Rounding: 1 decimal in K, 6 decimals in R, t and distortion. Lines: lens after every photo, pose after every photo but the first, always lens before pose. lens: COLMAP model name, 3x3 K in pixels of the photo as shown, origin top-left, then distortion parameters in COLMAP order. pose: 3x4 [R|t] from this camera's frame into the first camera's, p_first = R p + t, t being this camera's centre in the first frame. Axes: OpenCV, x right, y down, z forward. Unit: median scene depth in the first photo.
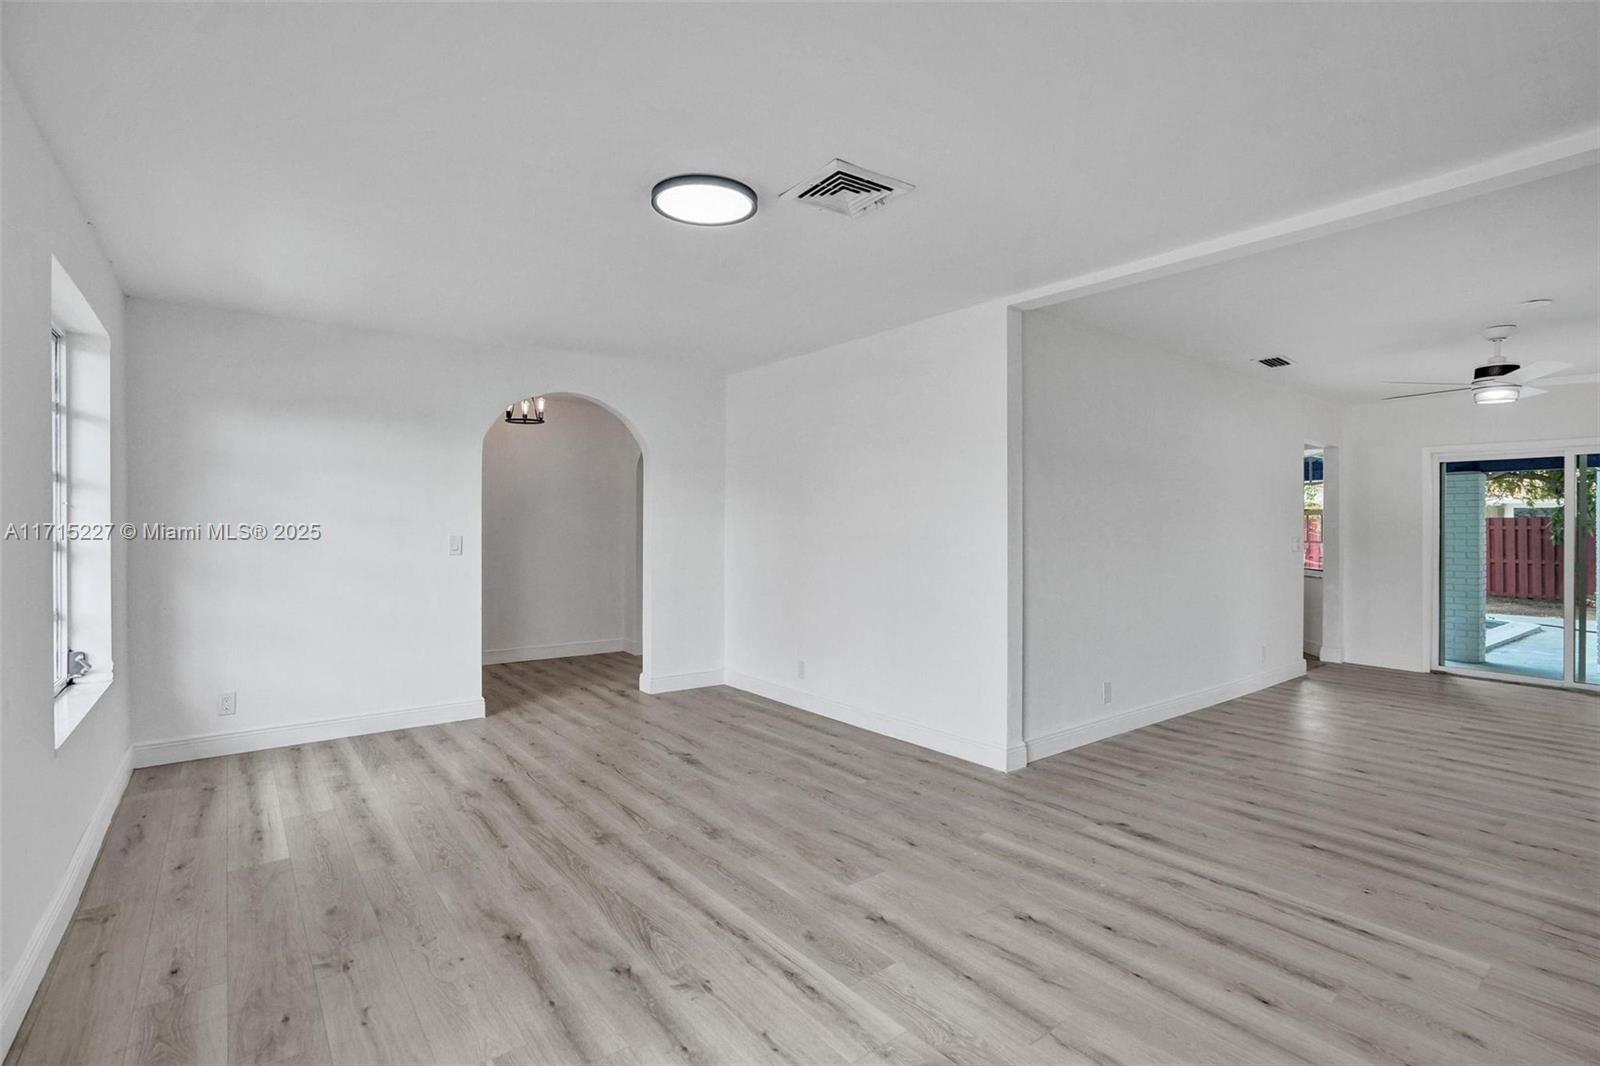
lens RADIAL K [[754.0, 0, 805.1], [0, 754.0, 531.8], [0, 0, 1]] dist [-0.054319, 0.031438]
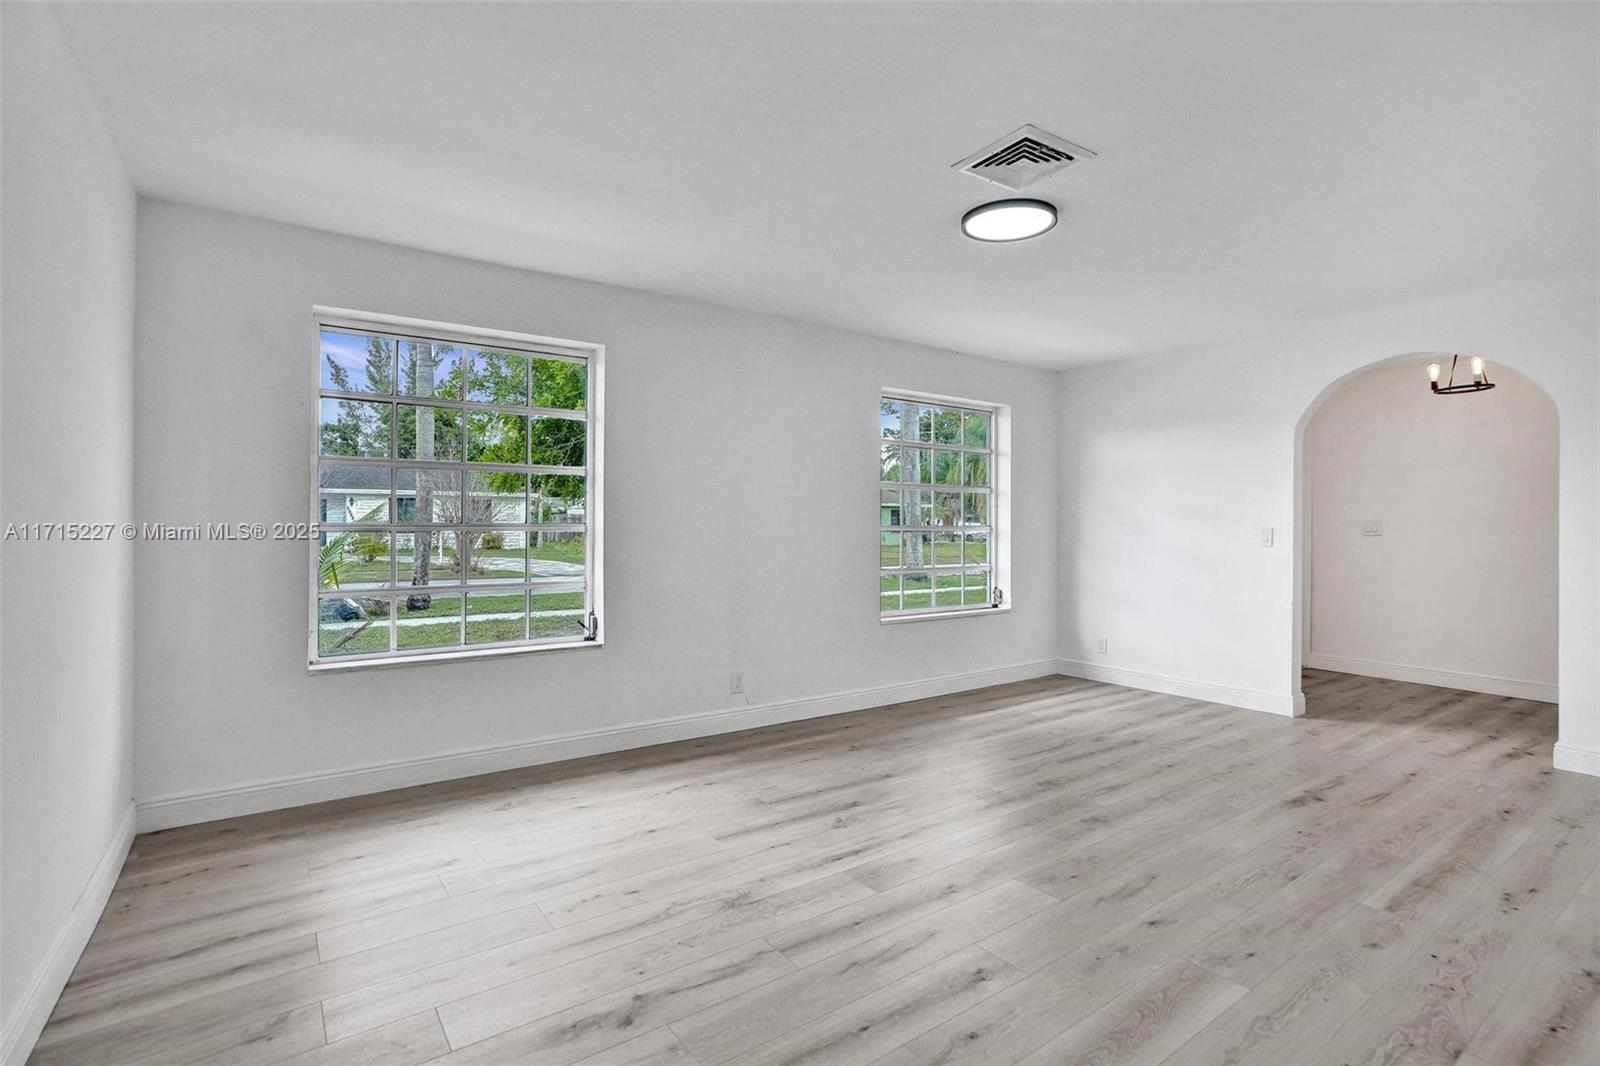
lens RADIAL K [[741.9, 0, 803.2], [0, 741.9, 549.1], [0, 0, 1]] dist [-0.049890, 0.020081]
pose [[-0.022278, 0.034375, -0.999161, 0.880364], [-0.014205, 0.999297, 0.034697, 0.013753], [0.999651, 0.014966, -0.021774, 0.649439]]
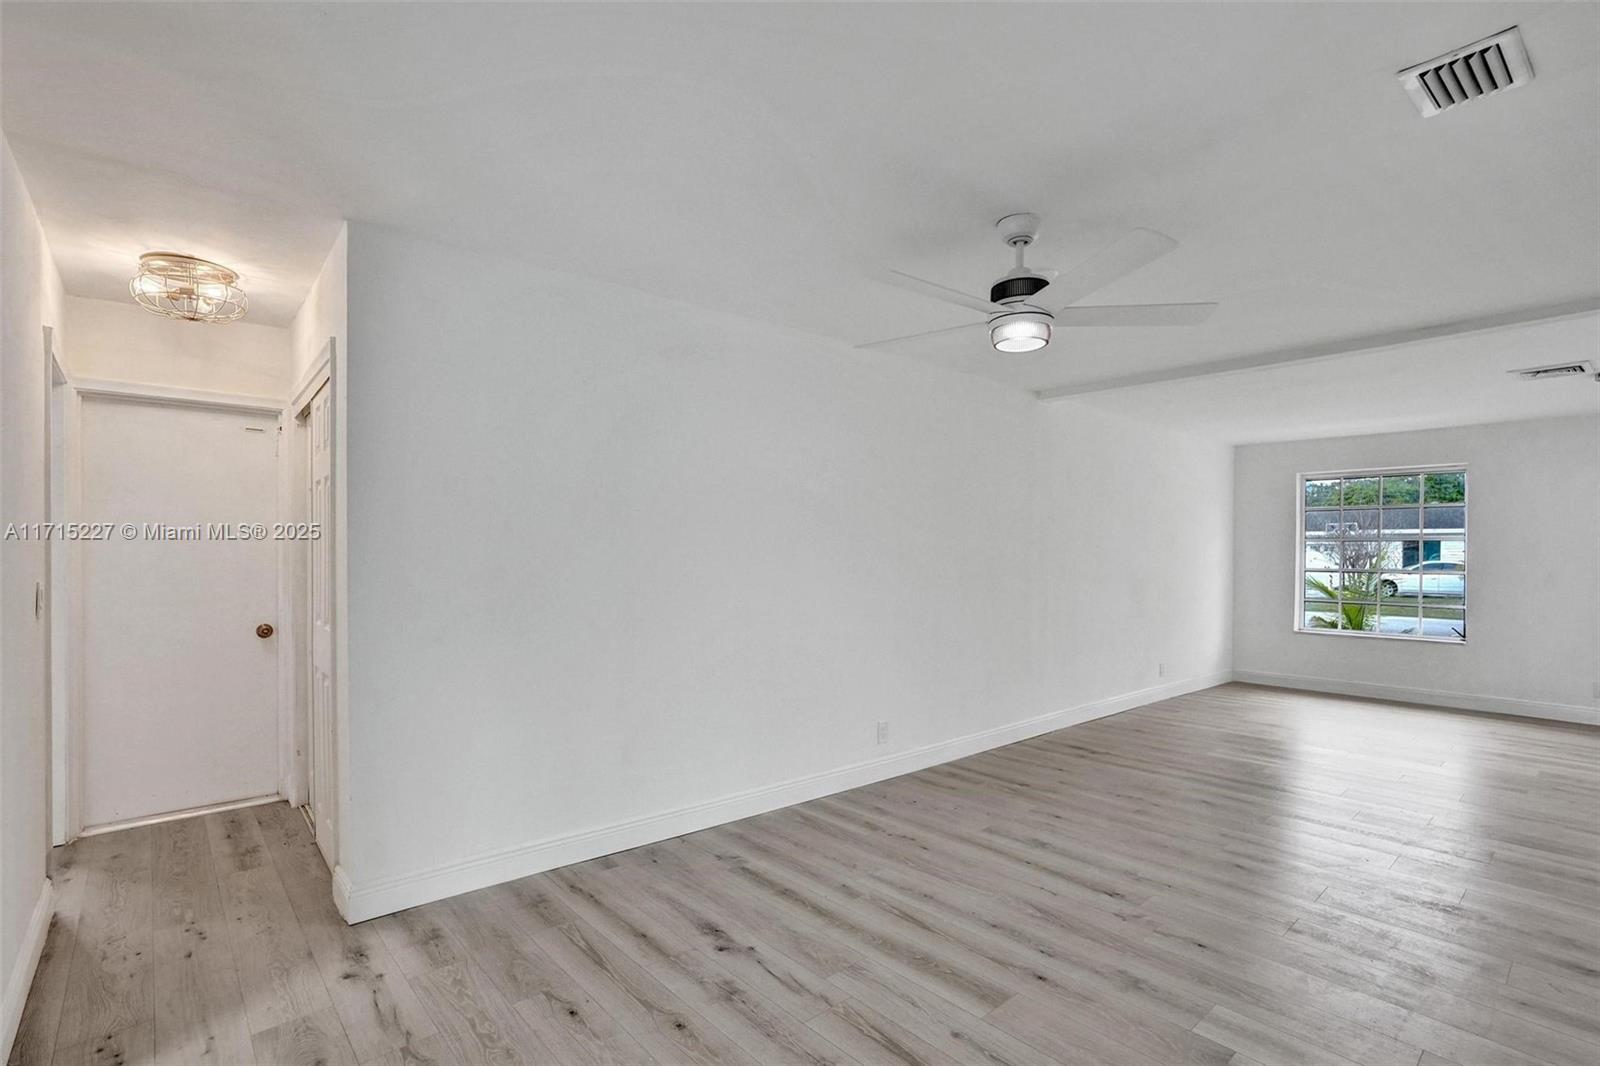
lens RADIAL K [[767.3, 0, 803.1], [0, 767.3, 559.9], [0, 0, 1]] dist [-0.054375, 0.029716]
pose [[-0.997388, -0.005009, -0.072054, 1.666743], [-0.005991, 0.999892, 0.013423, -0.021140], [0.071979, 0.013820, -0.997310, 2.300886]]
